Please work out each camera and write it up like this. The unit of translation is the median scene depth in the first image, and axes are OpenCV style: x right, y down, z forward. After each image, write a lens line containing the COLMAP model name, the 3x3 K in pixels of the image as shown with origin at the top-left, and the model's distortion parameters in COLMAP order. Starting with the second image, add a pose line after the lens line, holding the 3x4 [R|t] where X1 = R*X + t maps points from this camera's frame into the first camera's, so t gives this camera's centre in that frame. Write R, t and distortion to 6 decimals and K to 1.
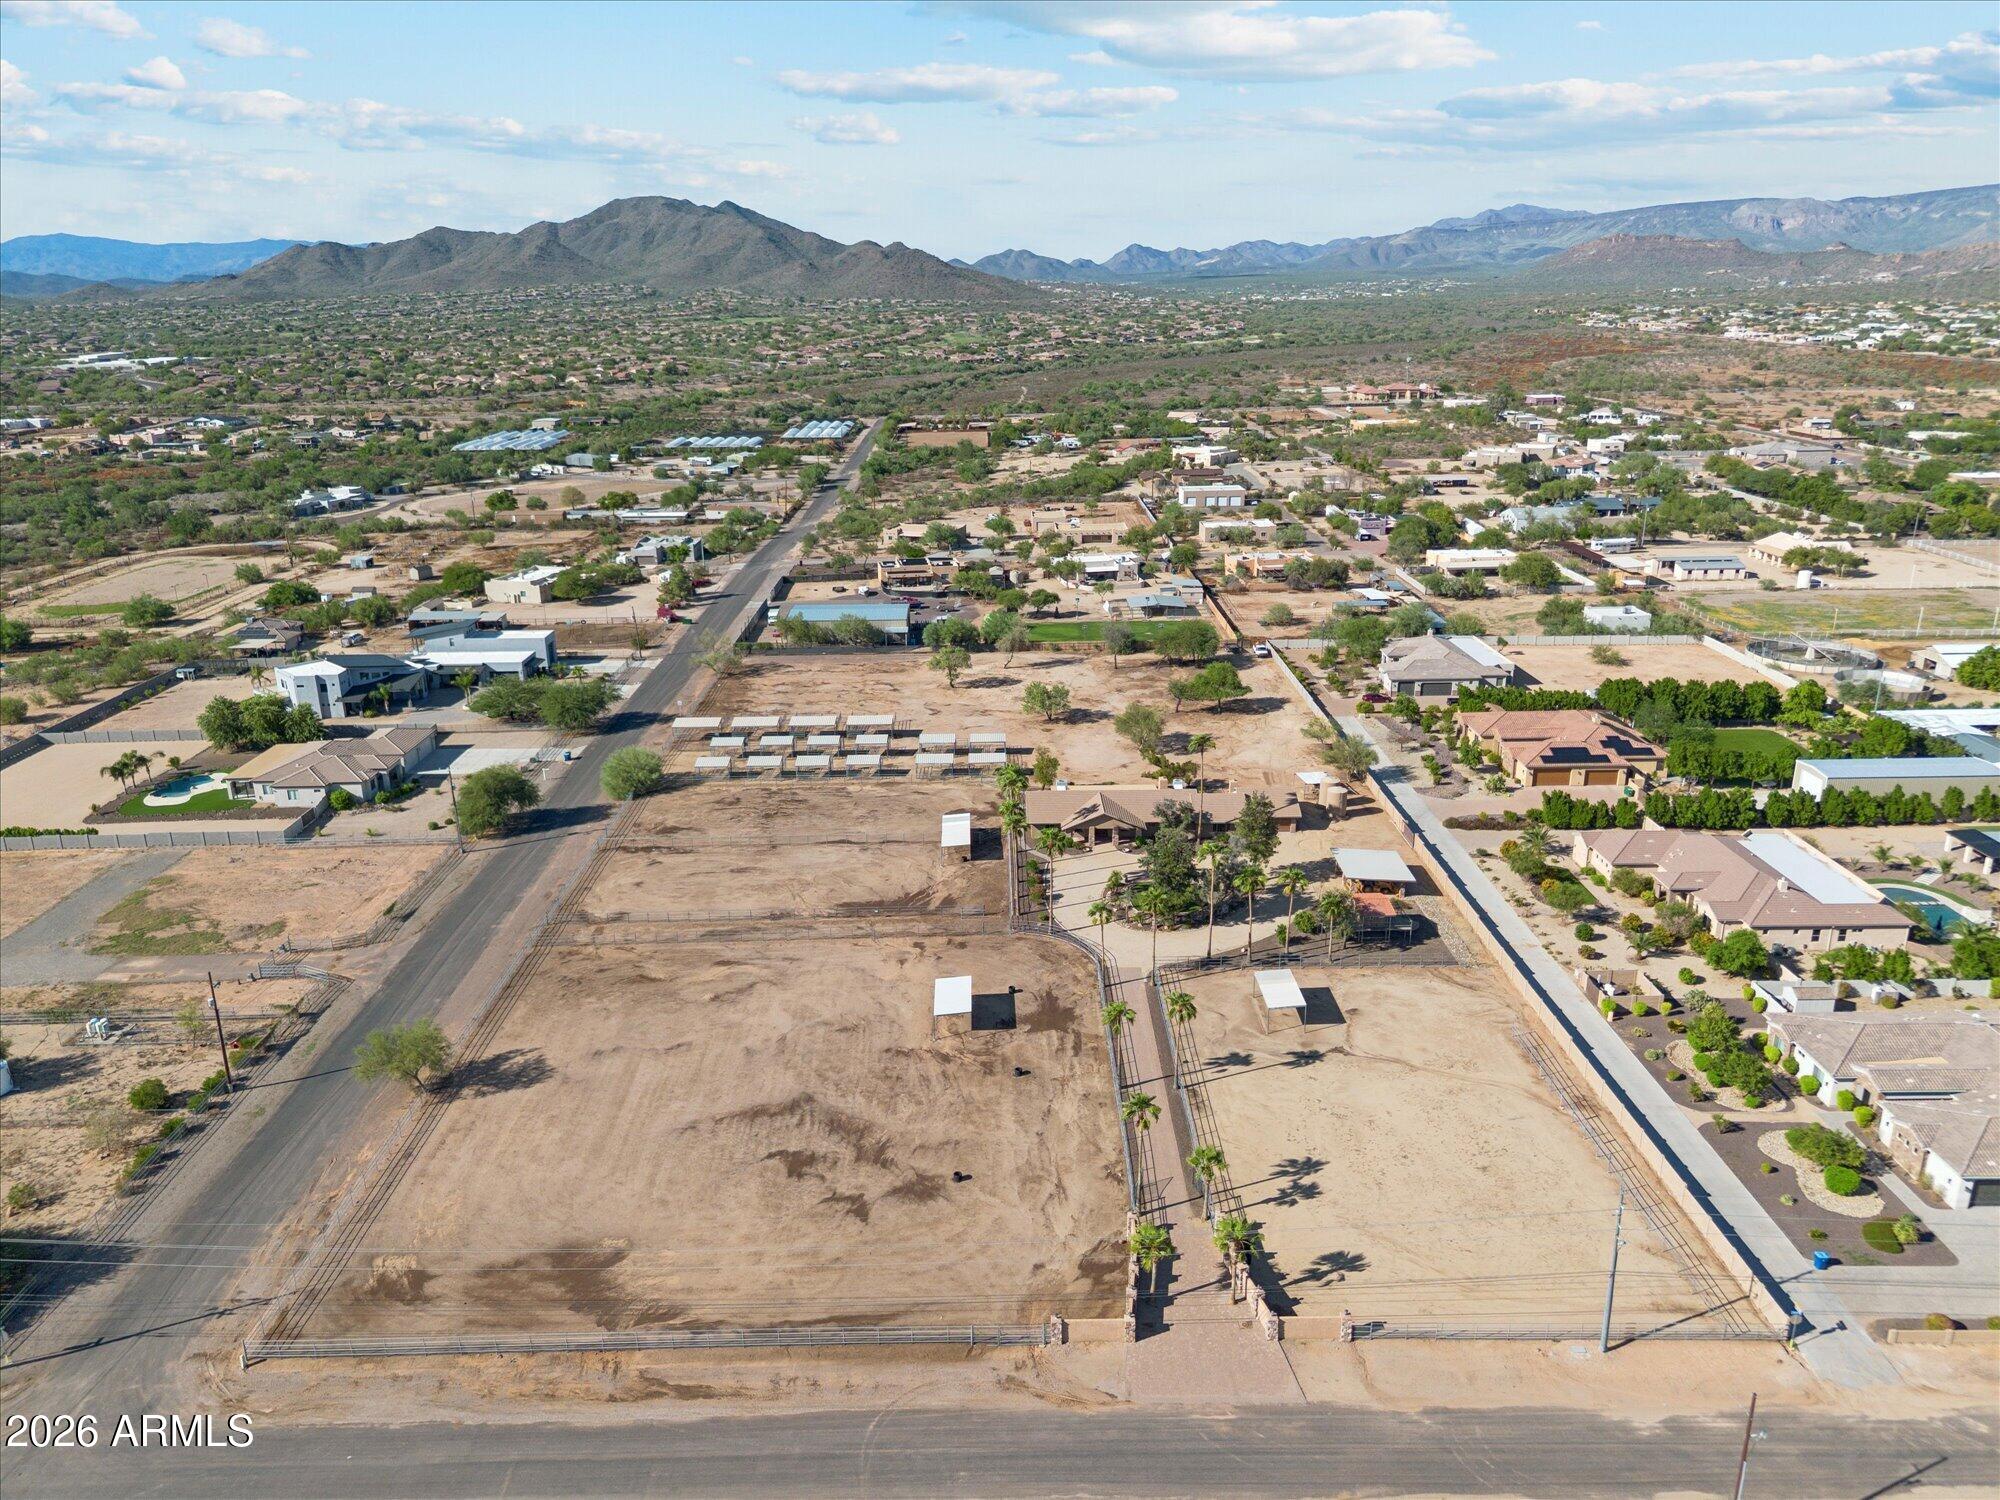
lens RADIAL K [[1479.6, 0, 1000.0], [0, 1479.6, 750.0], [0, 0, 1]] dist [0.058280, -0.042825]
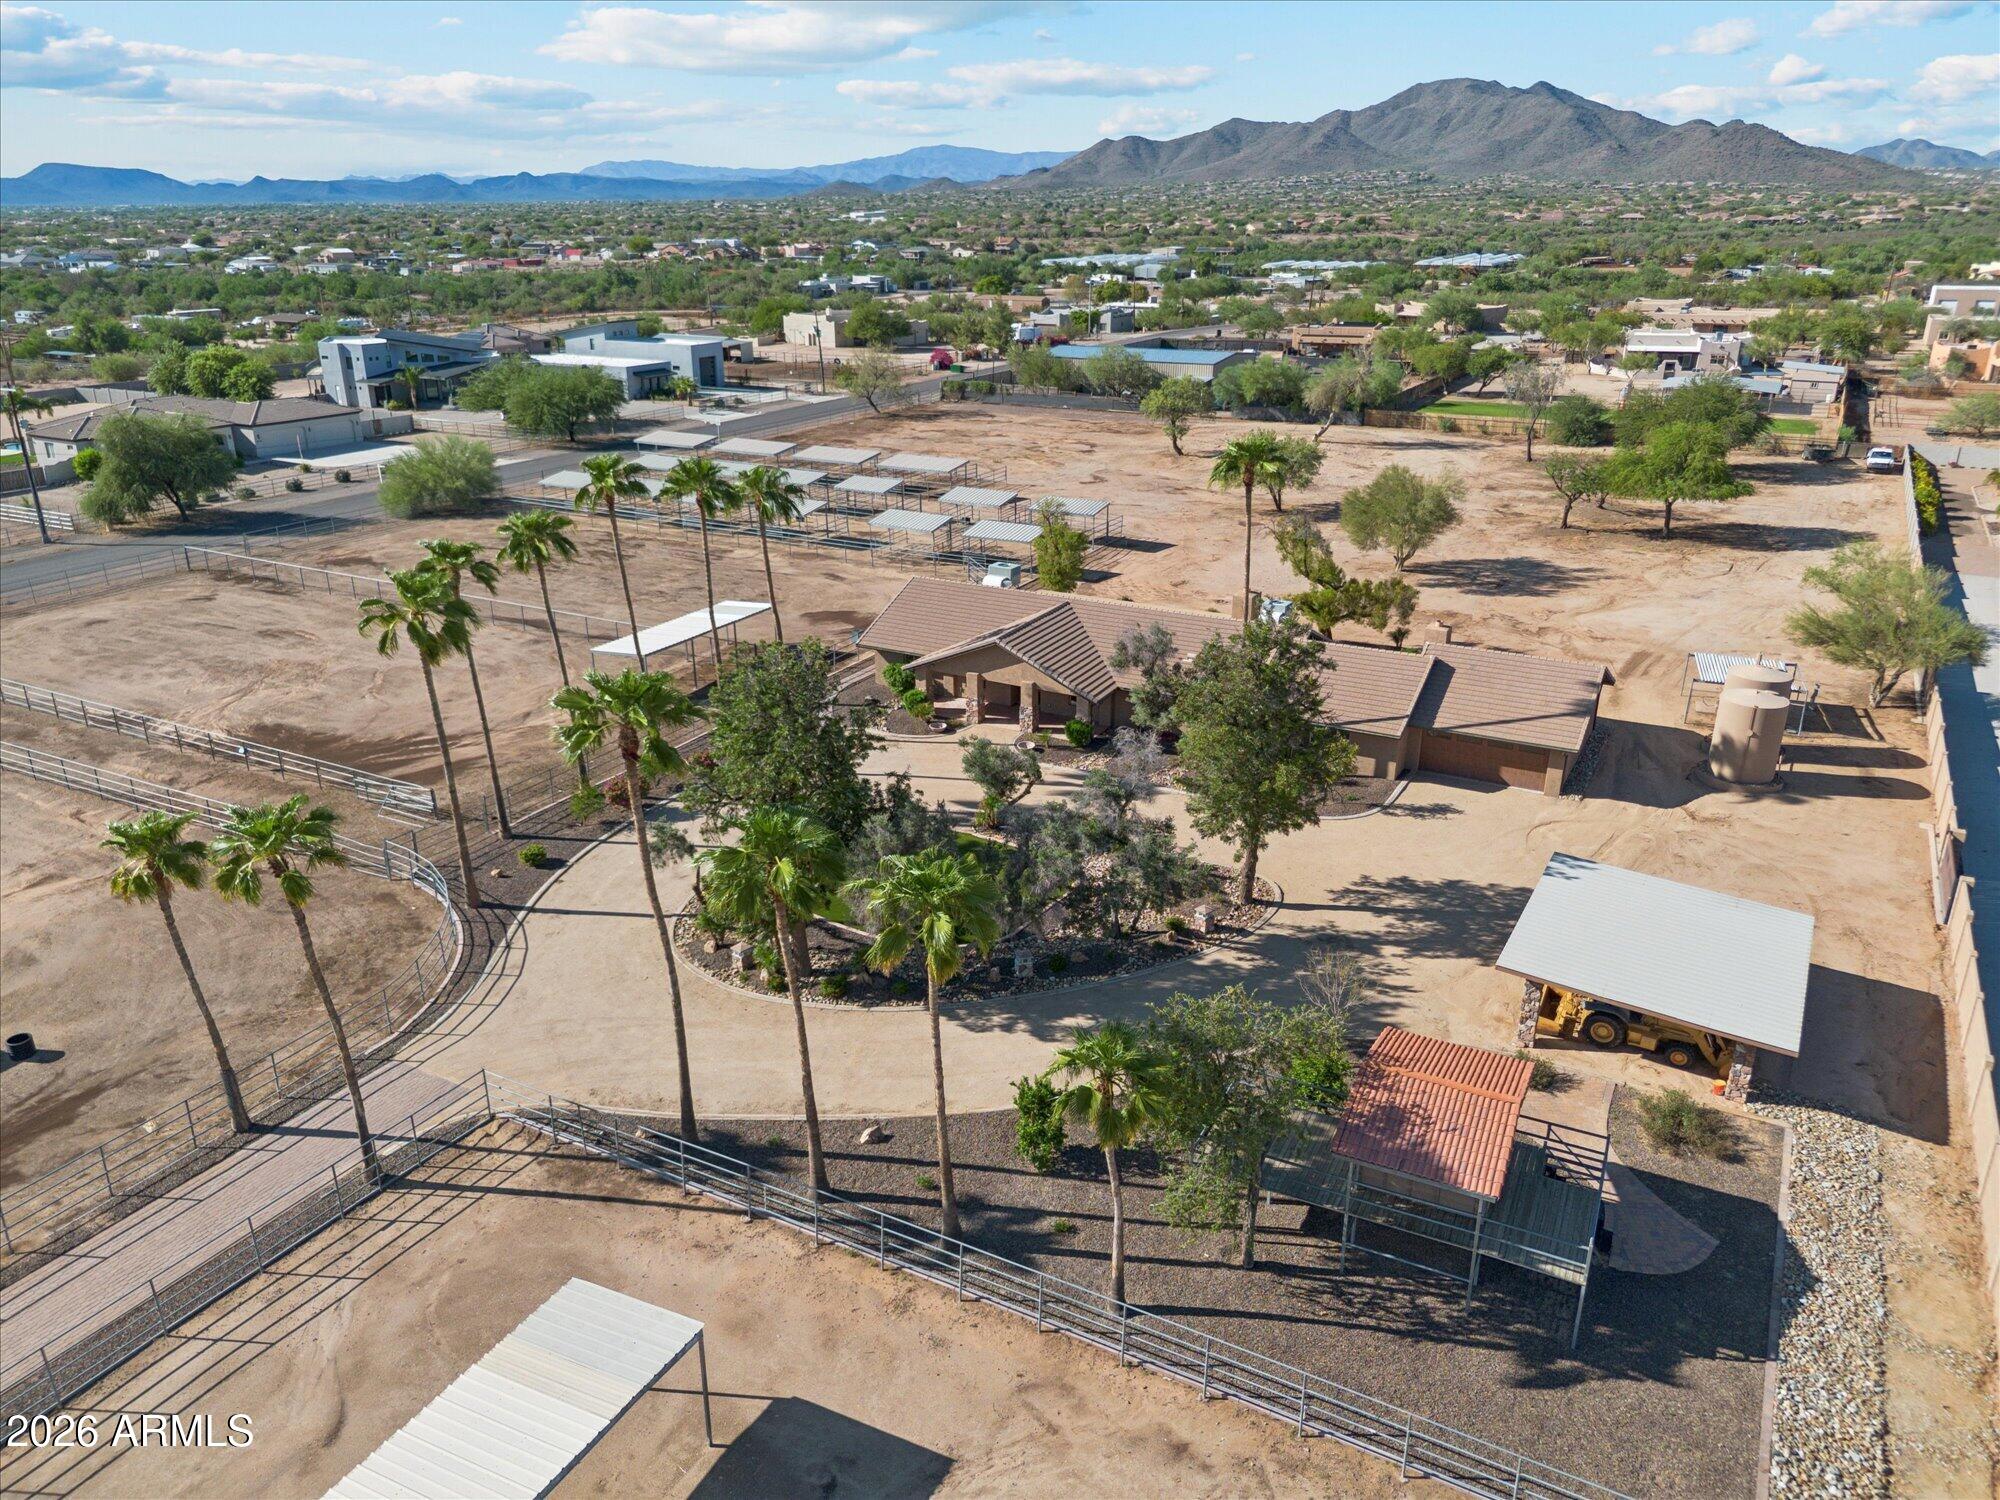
lens RADIAL K [[1479.6, 0, 1000.0], [0, 1479.6, 750.0], [0, 0, 1]] dist [0.058280, -0.042825]
pose [[0.871709, 0.184137, -0.454111, 0.098763], [-0.162496, 0.982899, 0.086628, 0.015404], [0.462296, -0.001724, 0.886724, 0.271619]]
